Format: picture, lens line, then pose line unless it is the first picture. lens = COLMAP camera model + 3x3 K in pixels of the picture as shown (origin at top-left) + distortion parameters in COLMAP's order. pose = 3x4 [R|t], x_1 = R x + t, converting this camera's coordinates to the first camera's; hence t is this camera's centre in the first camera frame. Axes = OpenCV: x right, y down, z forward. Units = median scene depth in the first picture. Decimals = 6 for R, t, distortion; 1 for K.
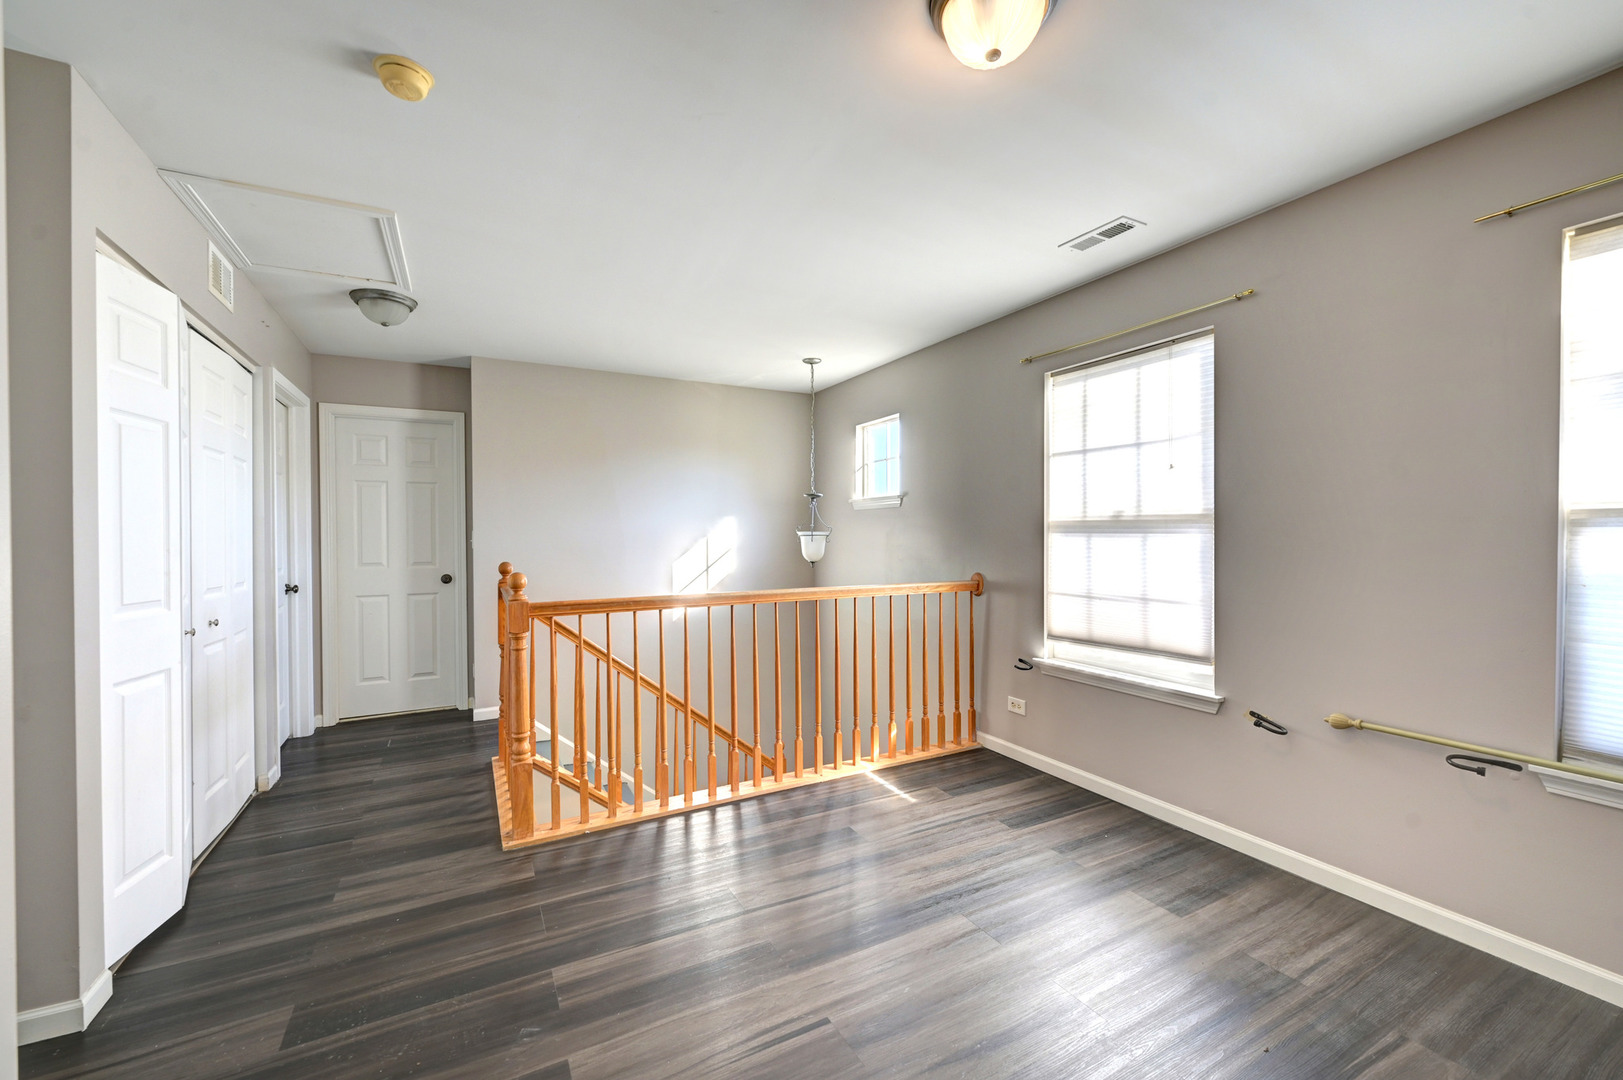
lens RADIAL K [[639.2, 0, 816.2], [0, 639.2, 542.6], [0, 0, 1]] dist [-0.007626, 0.000105]
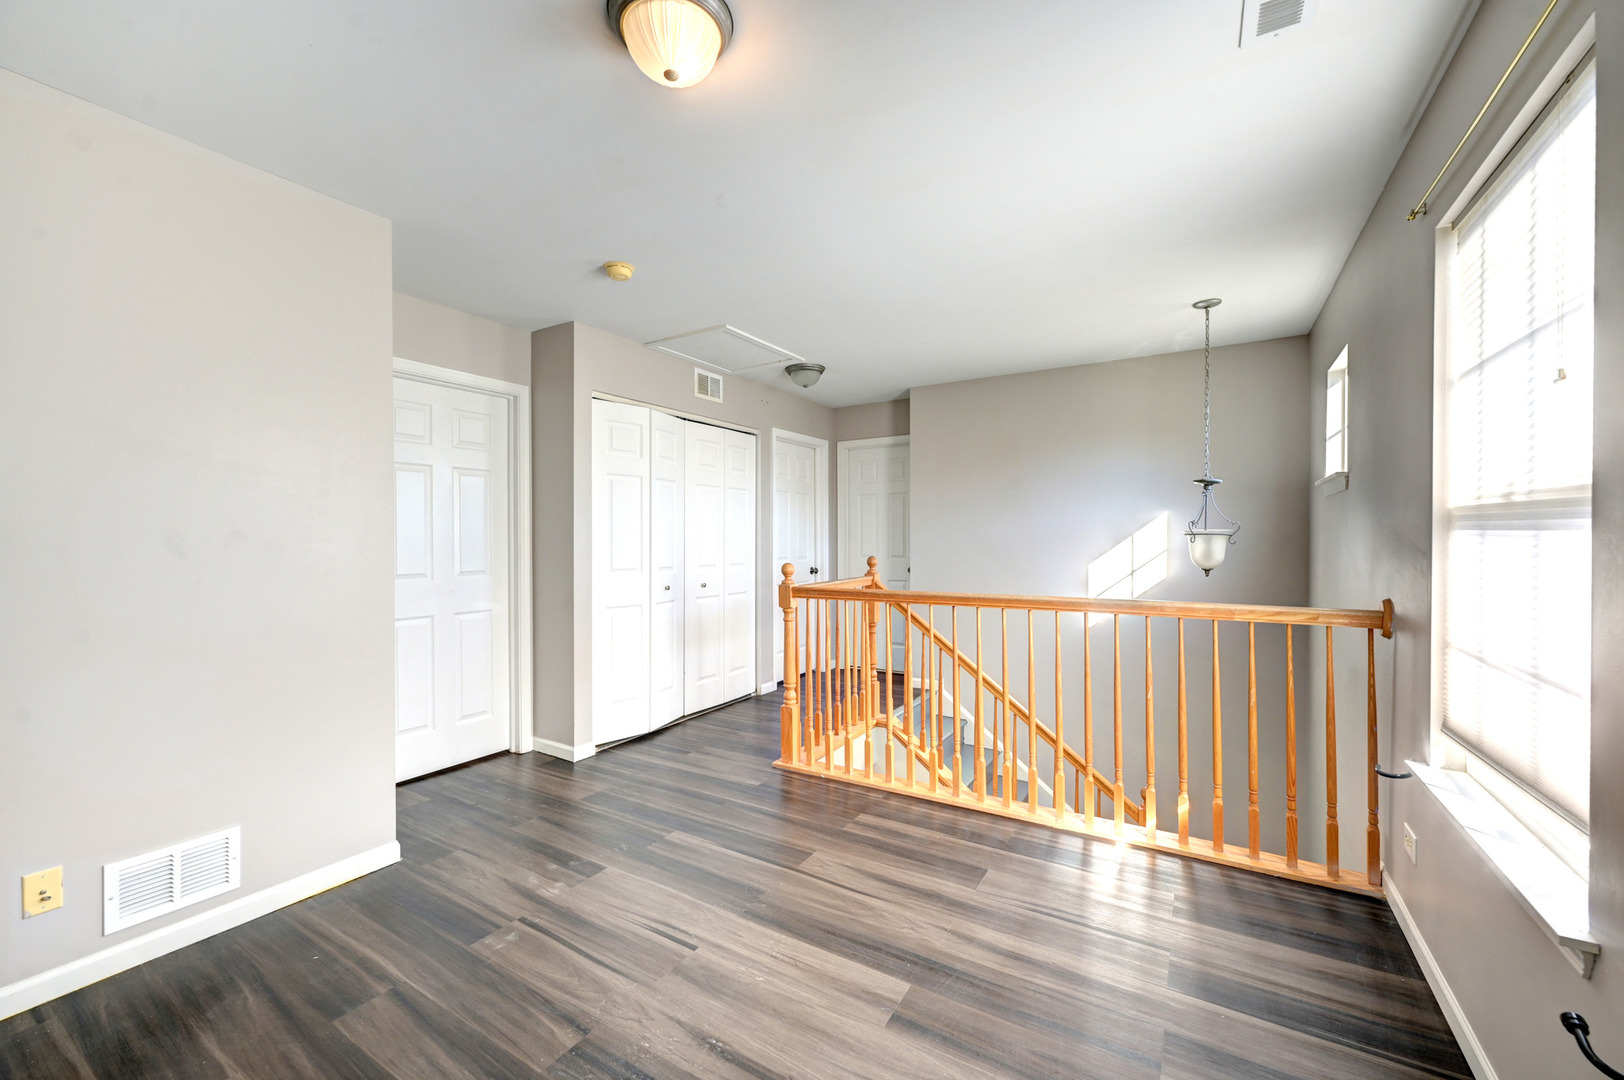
lens RADIAL K [[639.6, 0, 816.8], [0, 639.6, 542.6], [0, 0, 1]] dist [-0.007626, 0.000105]
pose [[0.504132, 0.010798, -0.863559, 0.571960], [-0.006560, 0.999941, 0.008674, -0.006203], [0.863601, 0.001292, 0.504173, 0.299822]]
